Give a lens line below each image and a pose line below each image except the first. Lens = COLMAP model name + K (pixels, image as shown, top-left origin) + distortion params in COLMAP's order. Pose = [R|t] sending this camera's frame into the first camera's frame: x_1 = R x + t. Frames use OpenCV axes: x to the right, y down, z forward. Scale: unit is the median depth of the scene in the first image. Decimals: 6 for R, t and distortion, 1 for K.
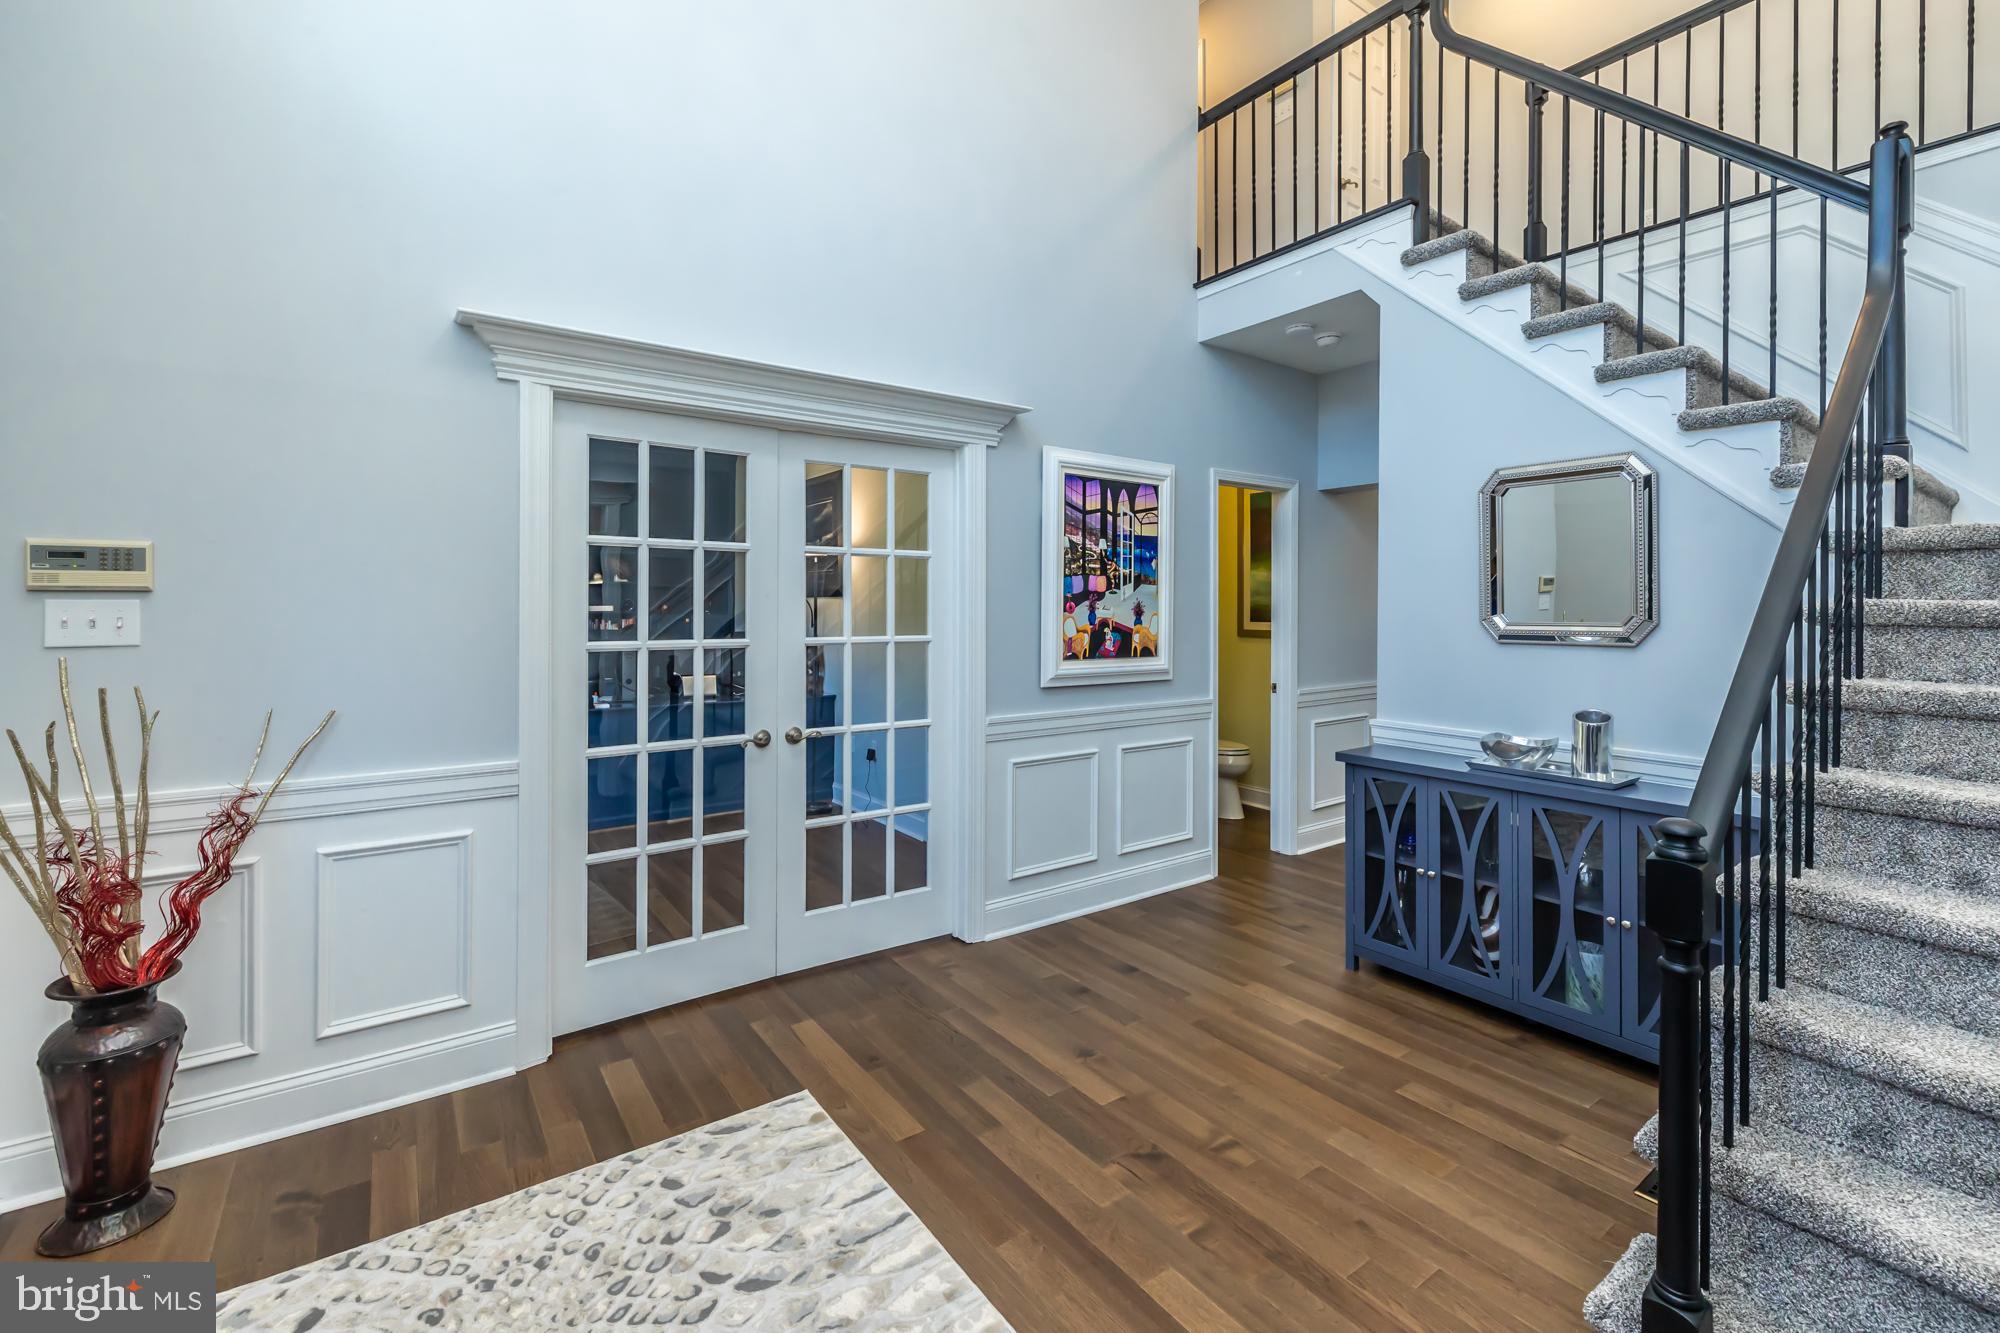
lens RADIAL K [[861.2, 0, 1000.2], [0, 861.2, 614.9], [0, 0, 1]] dist [0.082513, -0.000021]
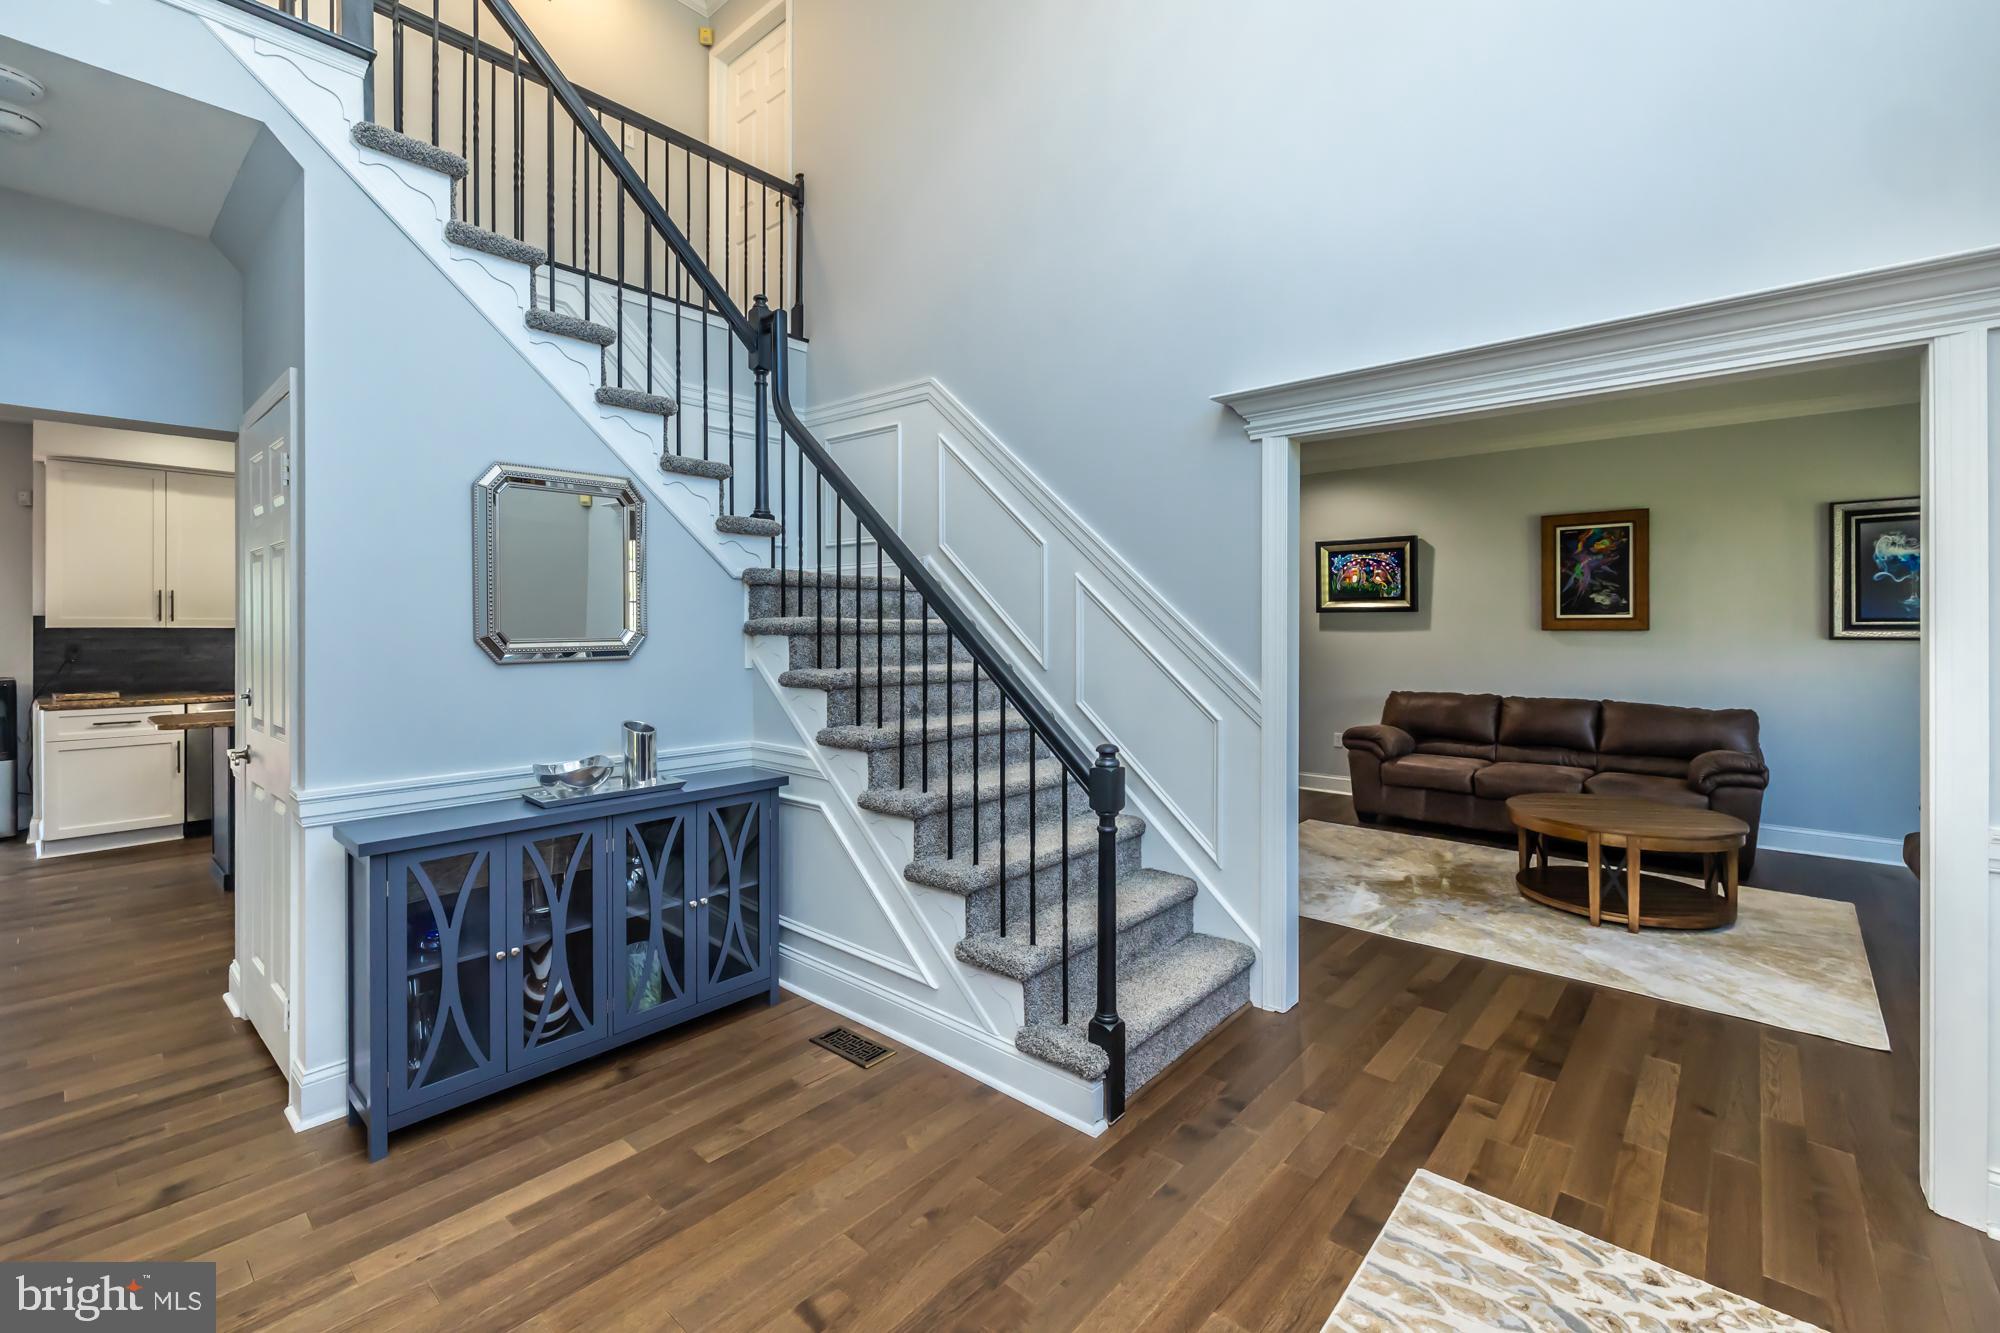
lens RADIAL K [[858.7, 0, 999.7], [0, 858.7, 618.2], [0, 0, 1]] dist [0.000305, 0.000187]
pose [[-0.225963, 0.013704, 0.974040, -0.413040], [0.007559, 0.999896, -0.012314, 0.001791], [-0.974107, 0.004580, -0.226043, 0.805173]]
